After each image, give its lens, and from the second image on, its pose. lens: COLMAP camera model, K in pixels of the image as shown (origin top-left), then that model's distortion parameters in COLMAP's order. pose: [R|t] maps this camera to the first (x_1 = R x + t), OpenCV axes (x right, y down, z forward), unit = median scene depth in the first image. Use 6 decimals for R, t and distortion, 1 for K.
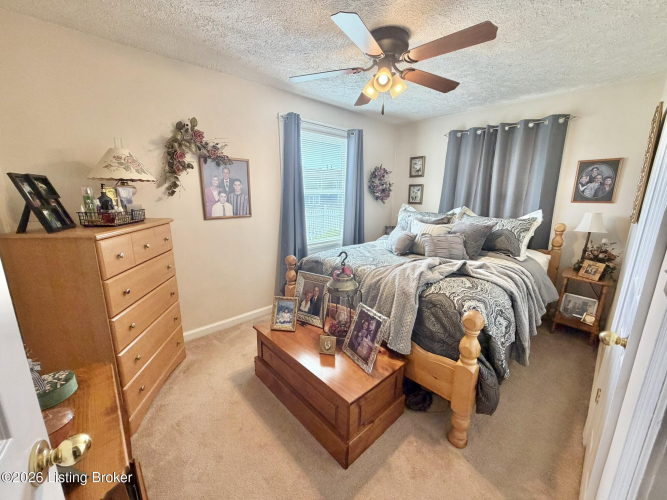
lens RADIAL K [[261.7, 0, 329.1], [0, 261.7, 246.9], [0, 0, 1]] dist [-0.002167, -0.000032]
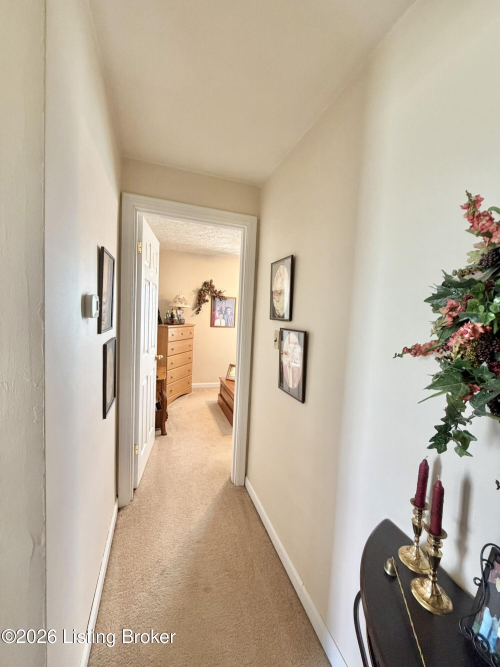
lens RADIAL K [[261.7, 0, 248.4], [0, 261.7, 325.1], [0, 0, 1]] dist [-0.002167, -0.000032]
pose [[0.912749, 0.058899, -0.404253, 0.686221], [-0.125573, 0.982094, -0.140439, 0.147645], [0.388742, 0.178949, 0.903801, -0.802302]]
